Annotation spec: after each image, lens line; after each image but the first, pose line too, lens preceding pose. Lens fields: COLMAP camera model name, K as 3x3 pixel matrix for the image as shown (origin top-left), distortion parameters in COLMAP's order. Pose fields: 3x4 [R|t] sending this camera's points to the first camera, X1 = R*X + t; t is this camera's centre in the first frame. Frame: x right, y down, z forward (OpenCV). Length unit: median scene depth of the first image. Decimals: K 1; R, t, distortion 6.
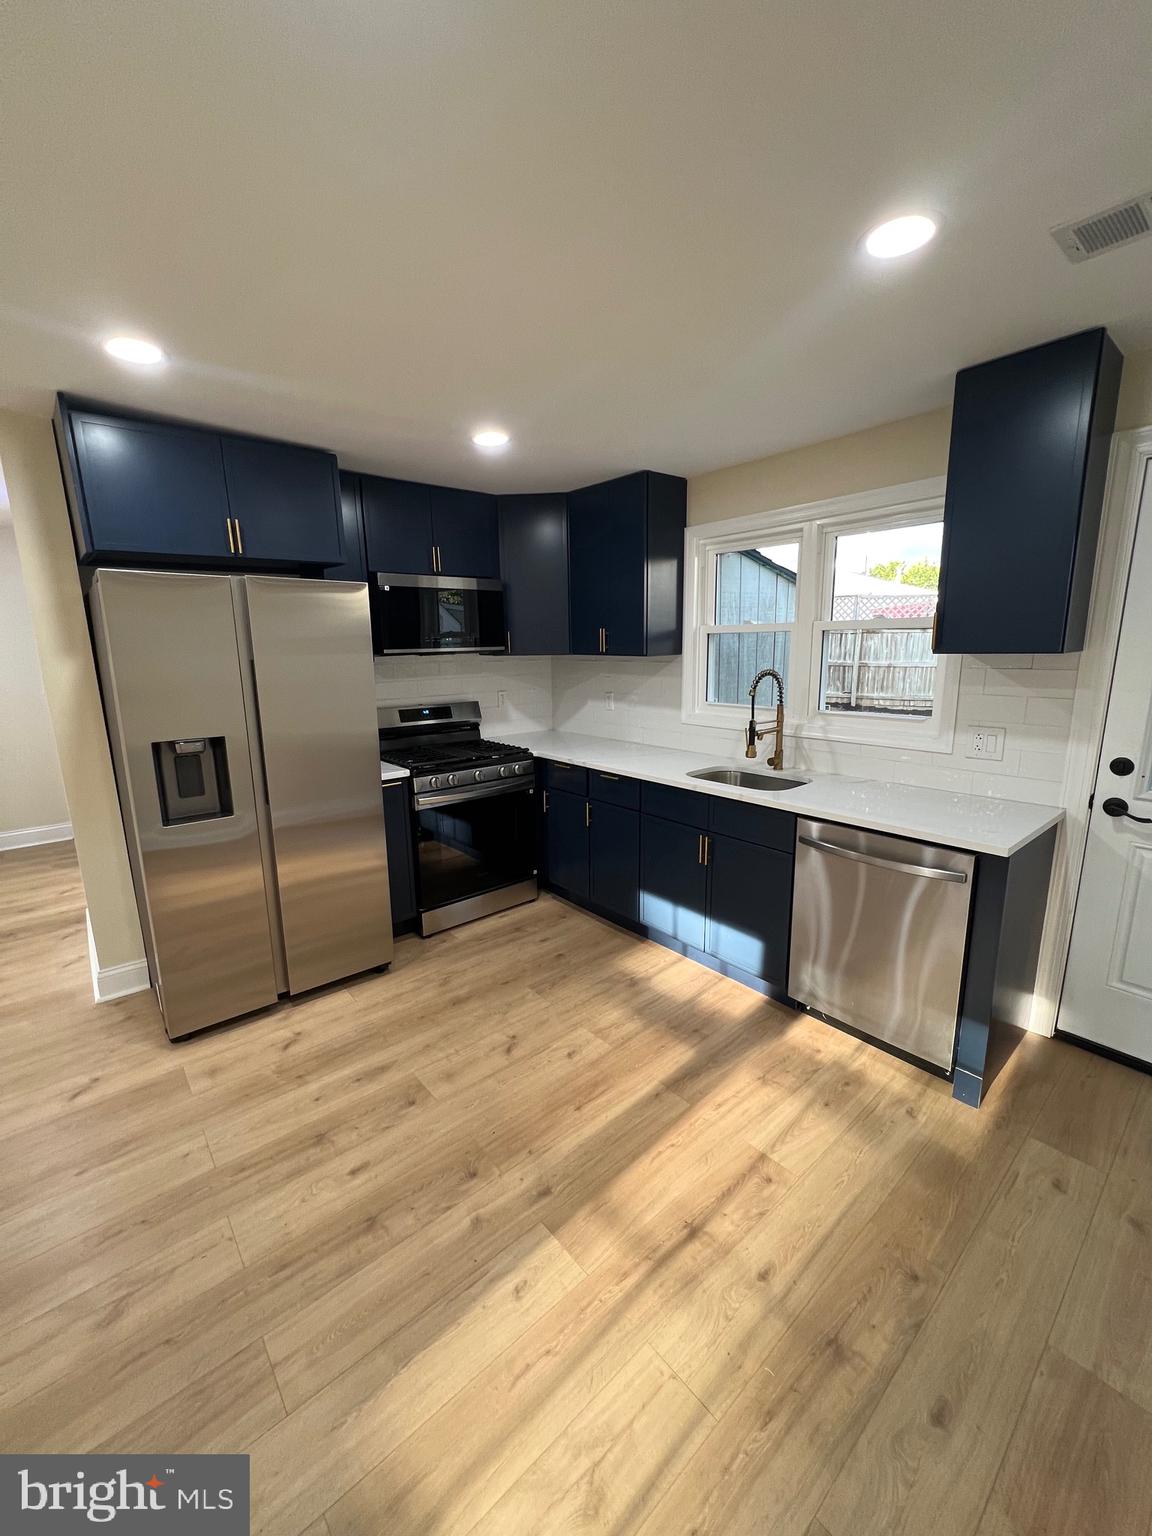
lens RADIAL K [[613.8, 0, 577.4], [0, 613.8, 769.9], [0, 0, 1]] dist [-0.002175, 0.000198]
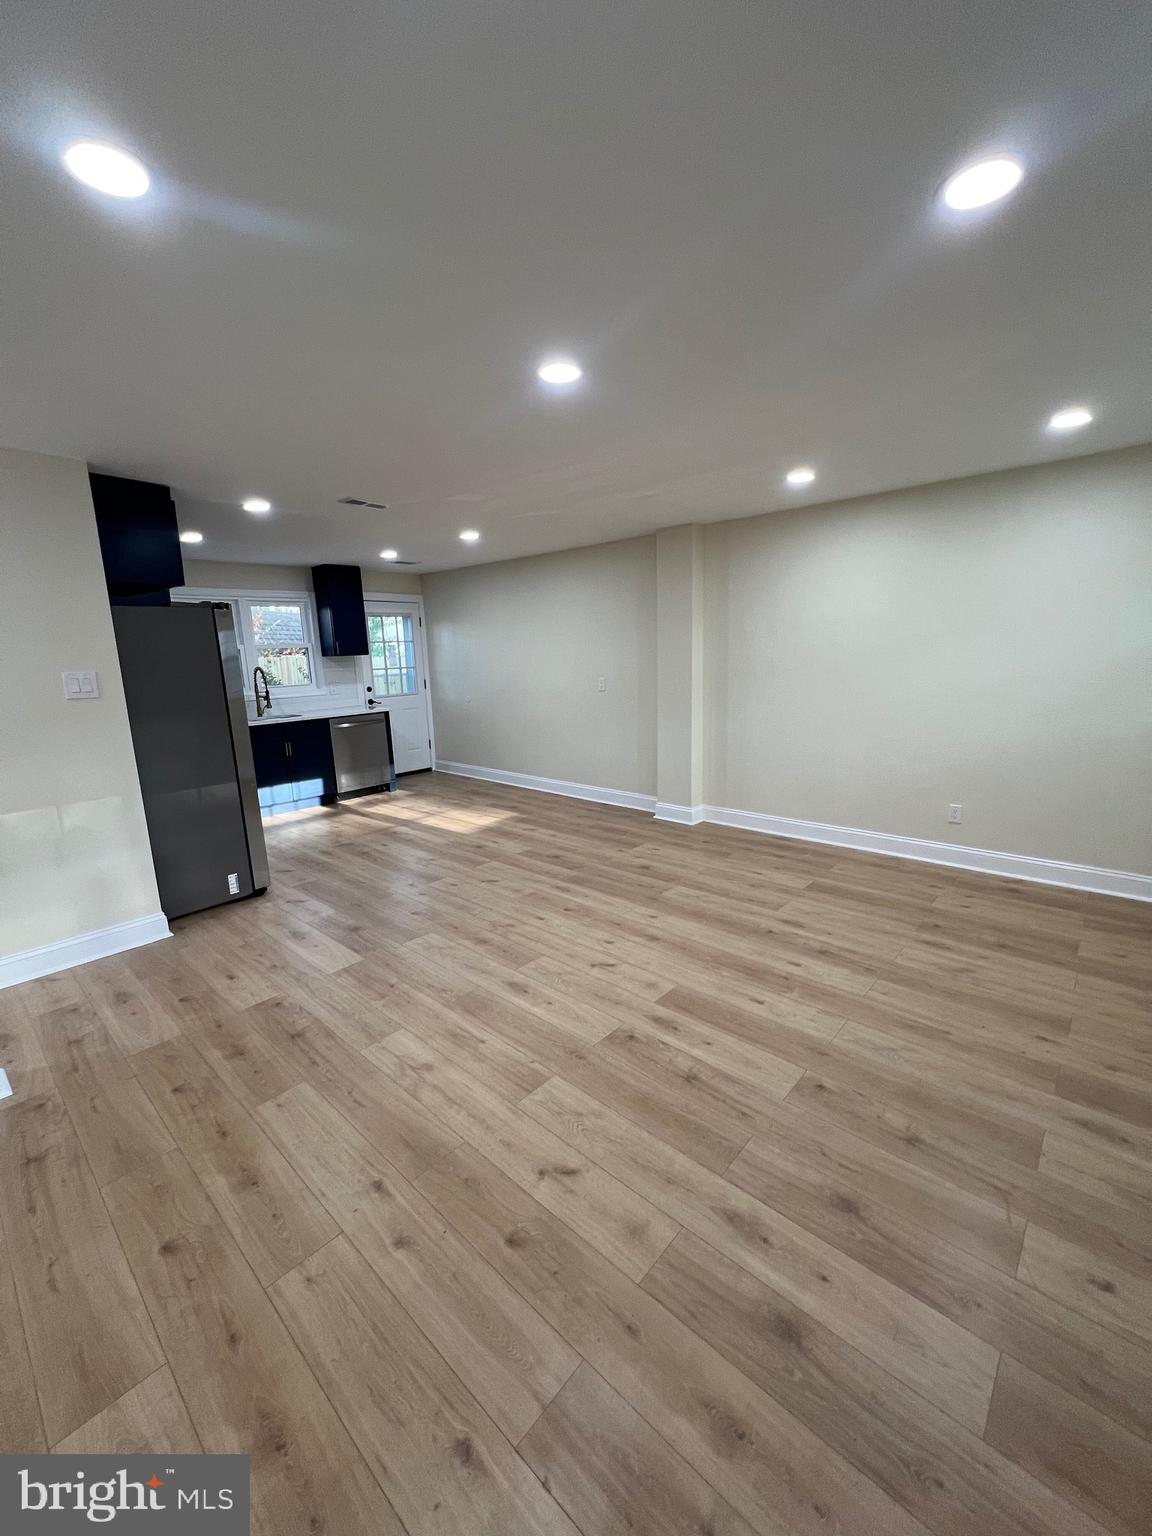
lens RADIAL K [[612.3, 0, 577.4], [0, 612.3, 769.5], [0, 0, 1]] dist [-0.000923, 0.000040]
pose [[-0.129699, -0.172987, 0.976347, -2.286206], [0.236124, 0.950949, 0.199854, 0.009354], [-0.963028, 0.256460, -0.082491, 0.257071]]
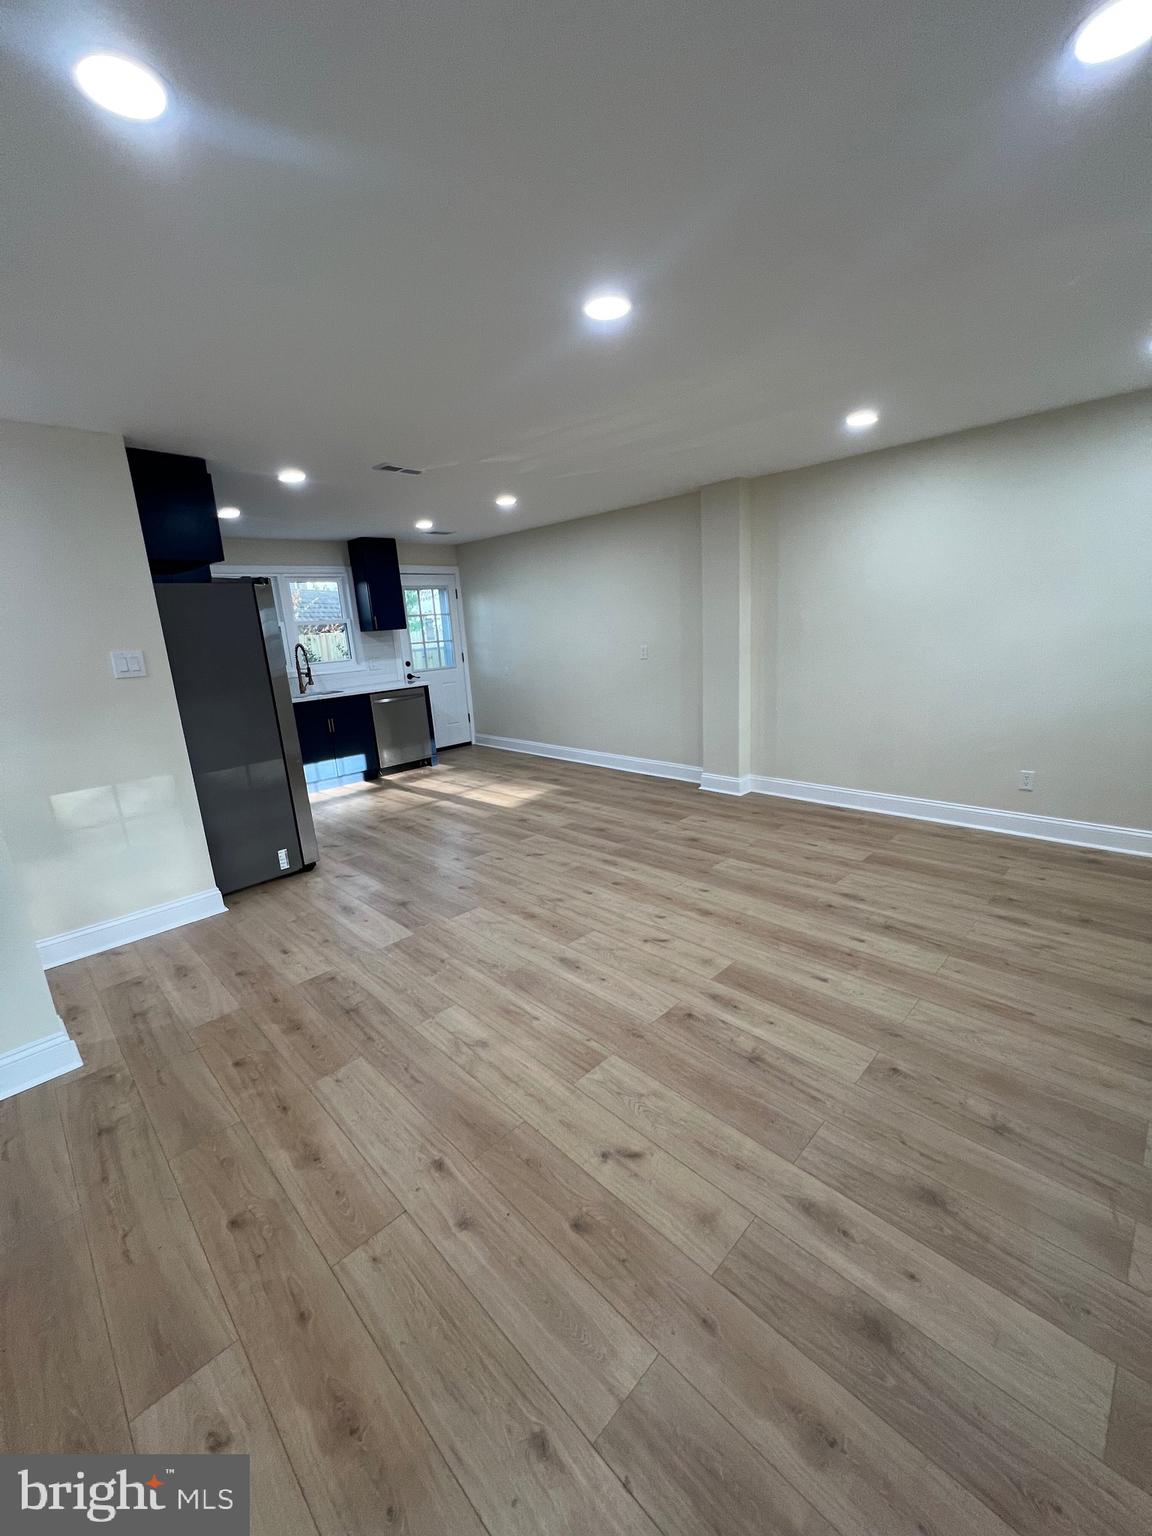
lens RADIAL K [[612.3, 0, 577.4], [0, 612.3, 769.5], [0, 0, 1]] dist [-0.000923, 0.000040]
pose [[-0.075922, -0.215356, 0.973580, -2.242573], [0.263570, 0.937334, 0.227892, 0.014509], [-0.961648, 0.273909, -0.014403, 0.279021]]
